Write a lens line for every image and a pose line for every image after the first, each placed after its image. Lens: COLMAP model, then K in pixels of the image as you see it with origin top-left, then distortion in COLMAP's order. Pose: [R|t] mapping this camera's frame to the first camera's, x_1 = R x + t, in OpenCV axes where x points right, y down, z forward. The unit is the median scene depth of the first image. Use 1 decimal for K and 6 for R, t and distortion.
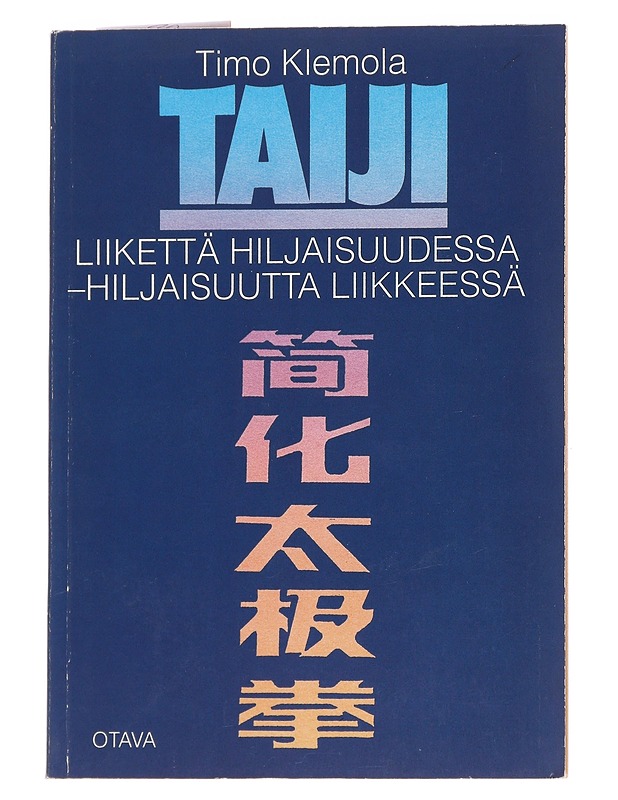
lens RADIAL K [[3836.5, 0, 308.7], [0, 3836.5, 399.8], [0, 0, 1]] dist [0.384647, 0.000000]
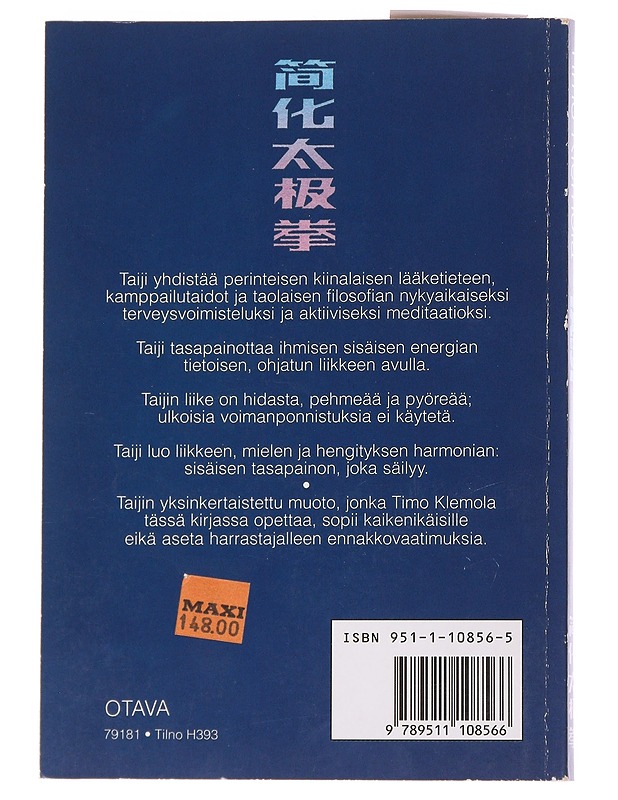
lens RADIAL K [[3836.5, 0, 309.0], [0, 3836.5, 400.2], [0, 0, 1]] dist [0.384647, 0.000000]
pose [[0.999952, 0.003034, -0.009277, 0.022506], [-0.003077, 0.999985, -0.004580, 0.185939], [0.009263, 0.004608, 0.999946, -1.188707]]
